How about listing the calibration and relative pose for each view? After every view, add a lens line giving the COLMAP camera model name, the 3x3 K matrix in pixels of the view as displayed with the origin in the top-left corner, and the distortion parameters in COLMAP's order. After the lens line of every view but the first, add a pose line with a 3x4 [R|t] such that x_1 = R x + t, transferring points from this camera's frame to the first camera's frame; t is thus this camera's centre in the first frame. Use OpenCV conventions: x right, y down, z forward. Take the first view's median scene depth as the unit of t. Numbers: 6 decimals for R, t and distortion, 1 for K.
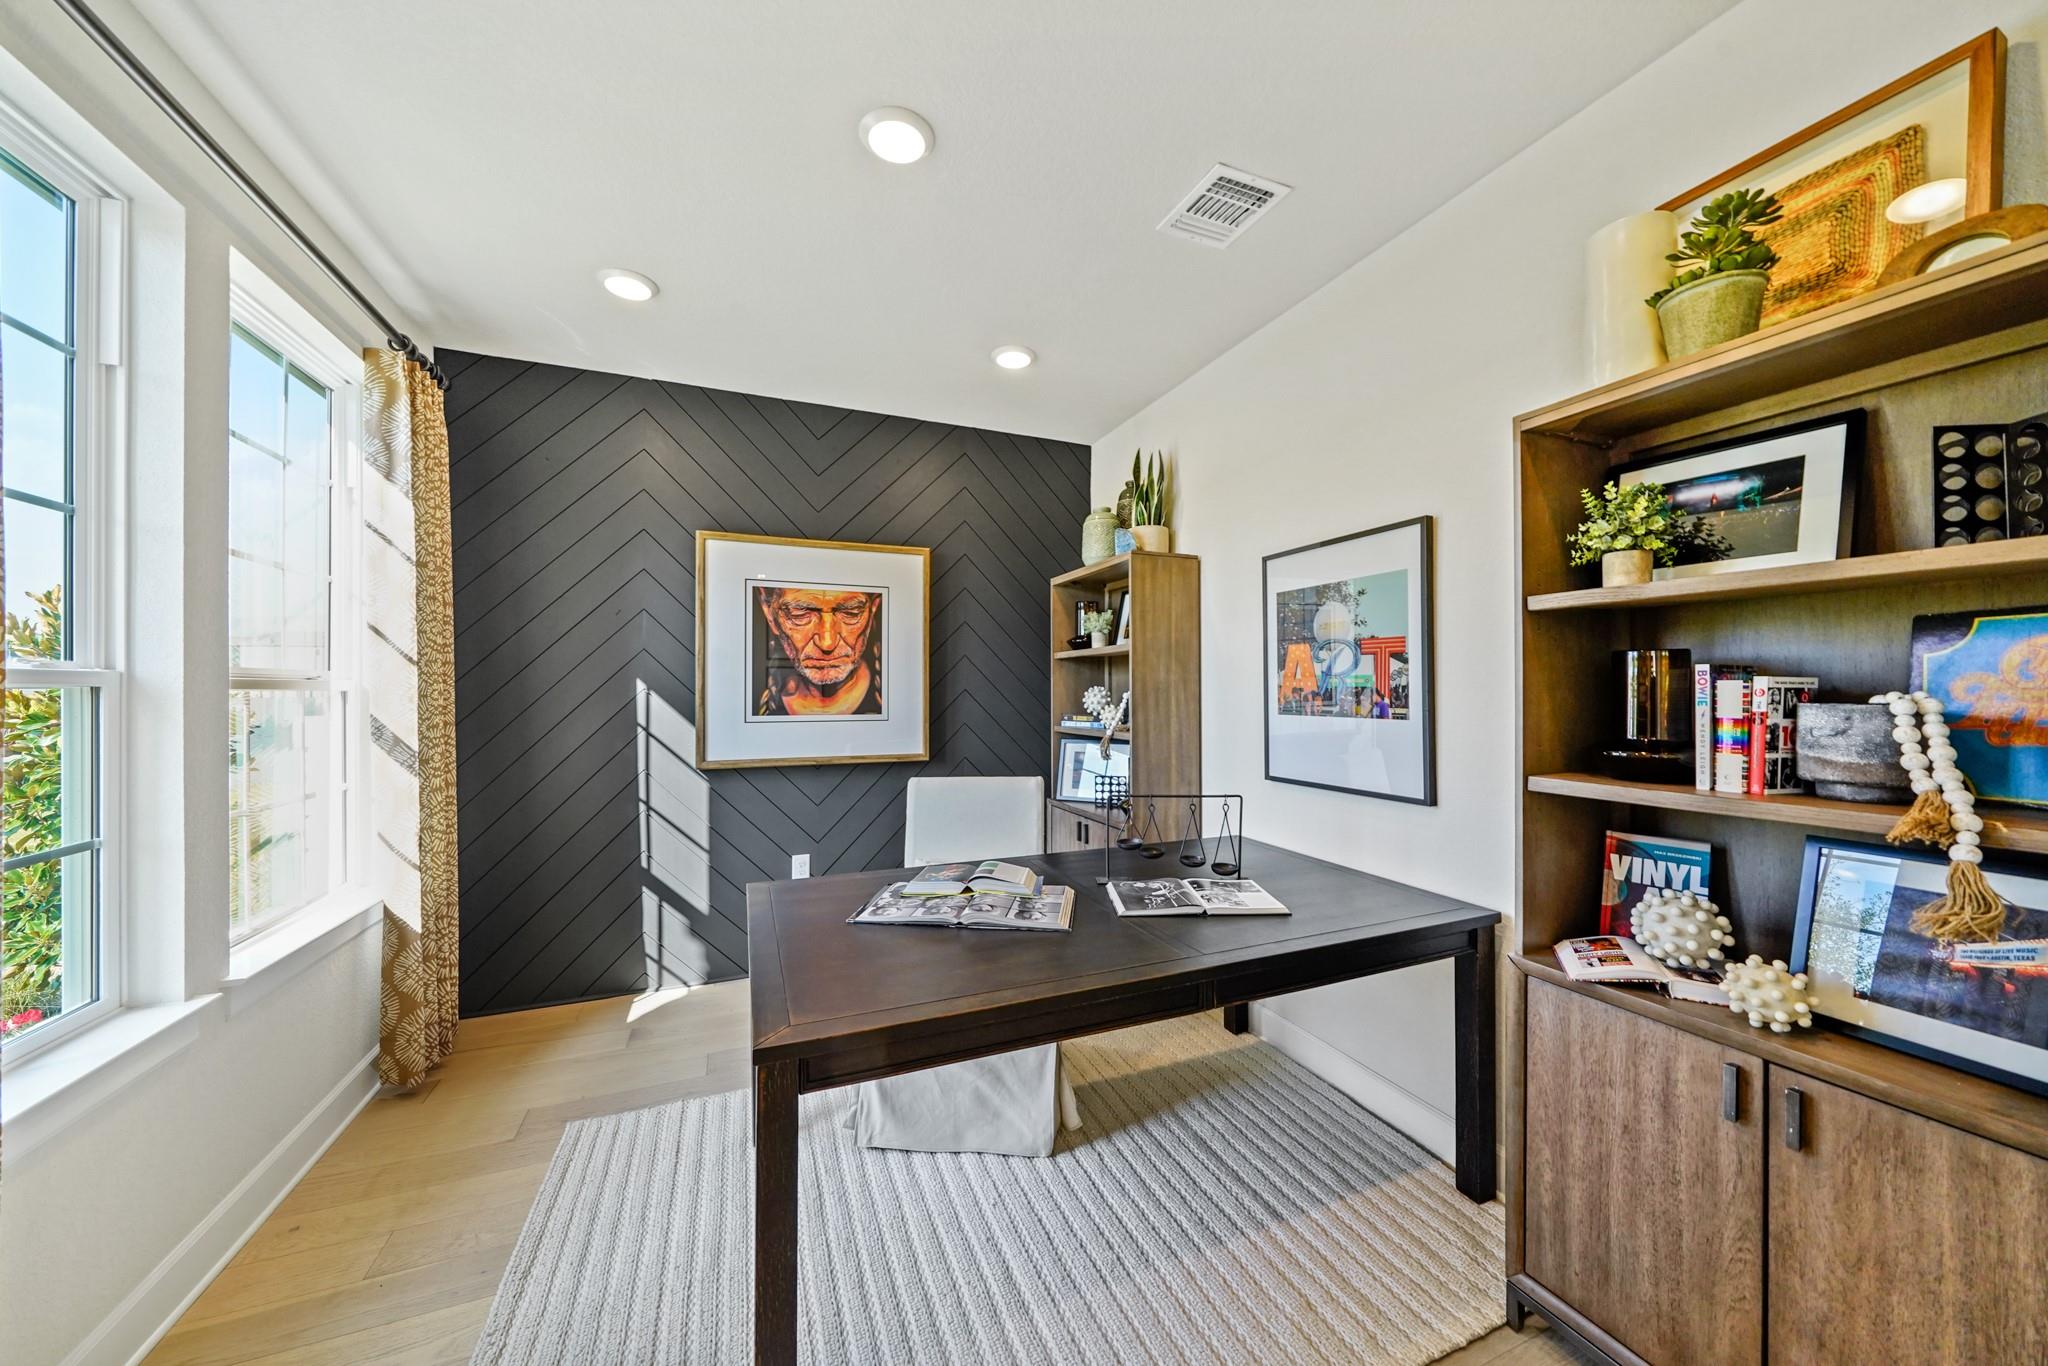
lens RADIAL K [[705.7, 0, 1024.0], [0, 705.7, 683.0], [0, 0, 1]] dist [-0.001257, -0.000040]
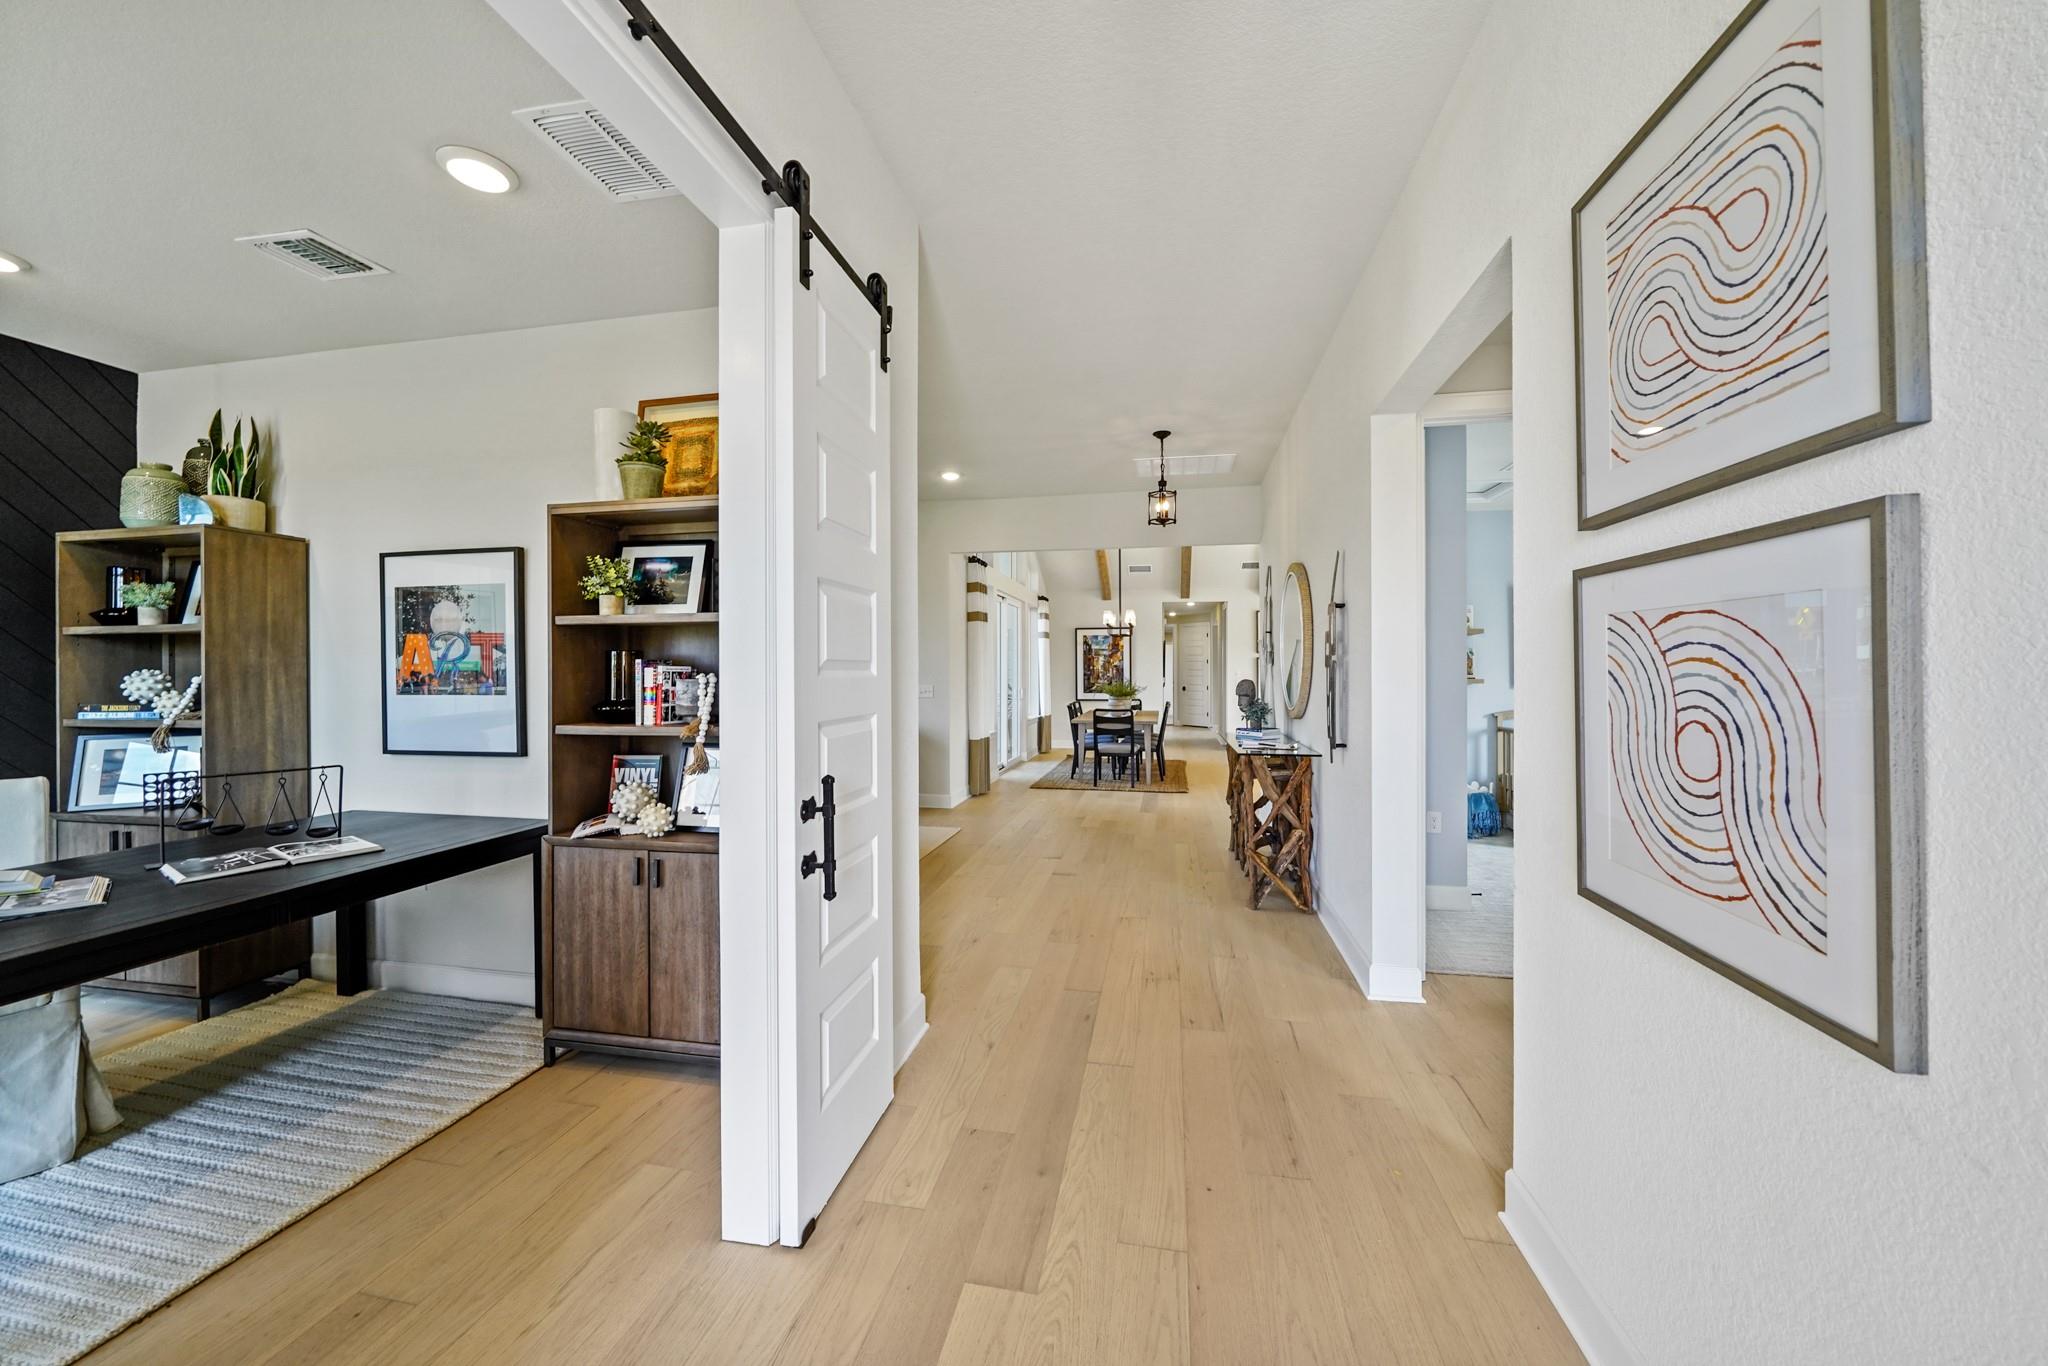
lens RADIAL K [[717.8, 0, 1030.1], [0, 717.8, 669.1], [0, 0, 1]] dist [-0.003861, -0.000013]
pose [[0.547676, -0.000661, 0.836690, -0.053216], [-0.005475, 0.999975, 0.004373, -0.008562], [-0.836673, -0.006976, 0.547659, -0.578033]]
